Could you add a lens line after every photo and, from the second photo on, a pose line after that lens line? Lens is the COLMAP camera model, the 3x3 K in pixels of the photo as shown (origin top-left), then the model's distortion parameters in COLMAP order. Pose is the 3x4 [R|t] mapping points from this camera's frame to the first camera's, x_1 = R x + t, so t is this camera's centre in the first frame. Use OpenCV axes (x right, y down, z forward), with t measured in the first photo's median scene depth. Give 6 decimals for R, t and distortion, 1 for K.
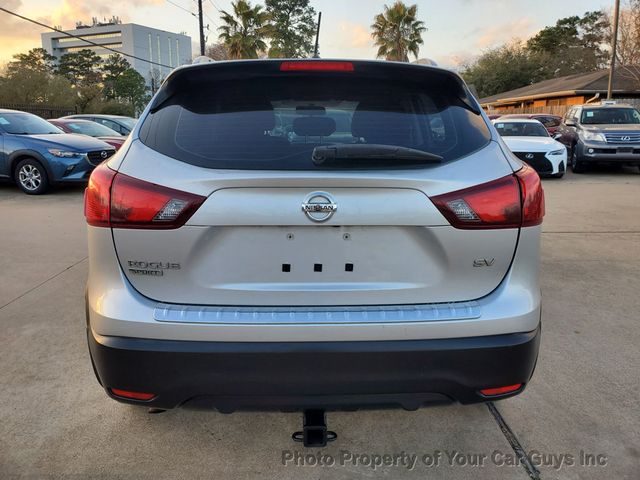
lens RADIAL K [[507.0, 0, 319.7], [0, 507.0, 241.4], [0, 0, 1]] dist [0.022975, -0.006909]
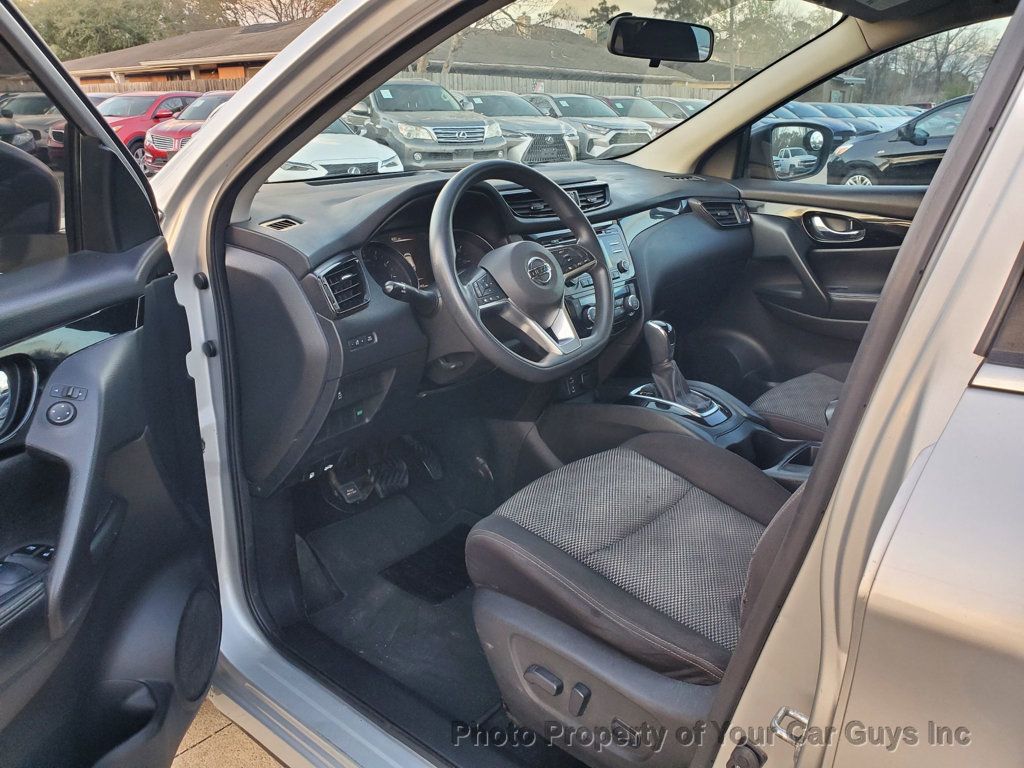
lens RADIAL K [[811.3, 0, 512.7], [0, 811.3, 372.2], [0, 0, 1]] dist [0.022975, -0.006909]
pose [[0.671646, -0.227672, 0.705022, -0.045630], [0.167571, 0.973634, 0.154777, -0.022956], [-0.721672, 0.014186, 0.692089, 0.100222]]
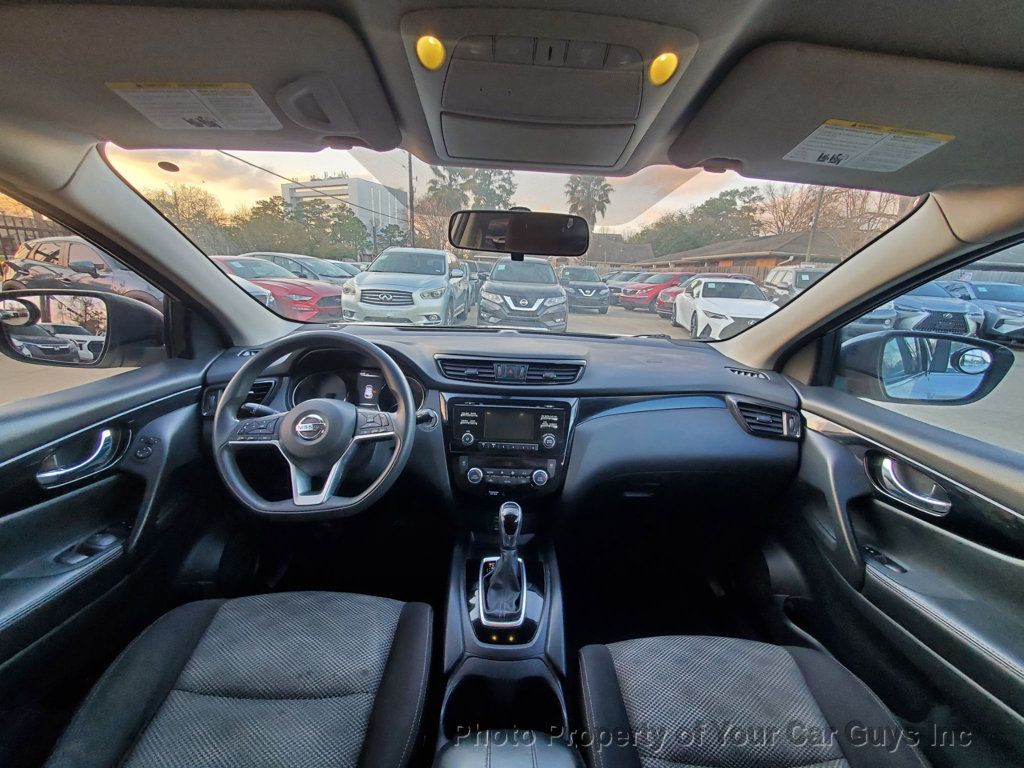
lens RADIAL K [[401.8, 0, 511.7], [0, 401.8, 387.4], [0, 0, 1]] dist [0.007097, 0.001041]
pose [[0.998987, 0.043899, 0.009860, -0.002958], [-0.044359, 0.997625, 0.052692, -0.025558], [-0.007523, -0.053076, 0.998562, 0.103638]]
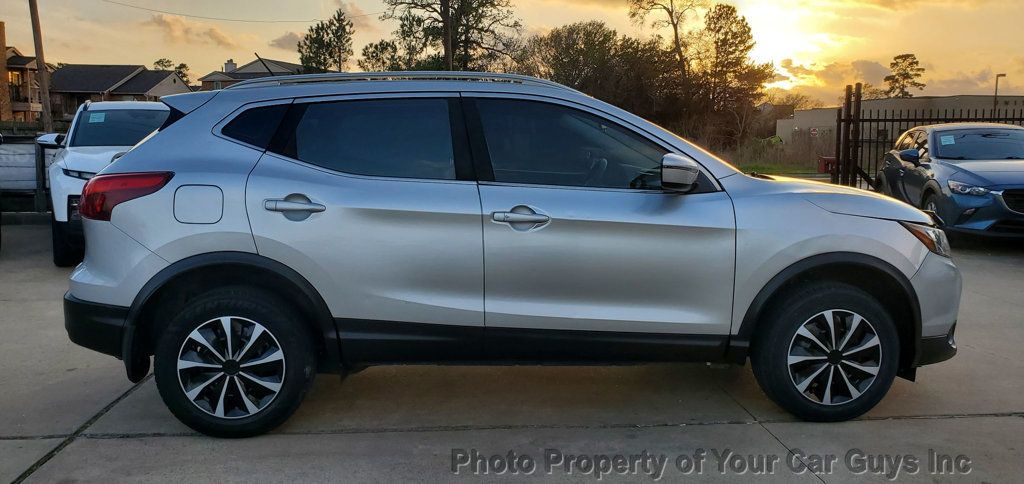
lens RADIAL K [[811.7, 0, 511.6], [0, 811.7, 250.2], [0, 0, 1]] dist [0.028753, -0.002183]
pose [[0.048673, 0.136215, -0.989483, 0.137678], [-0.230944, 0.965347, 0.121532, -0.024602], [0.971749, 0.222600, 0.078444, 0.103529]]
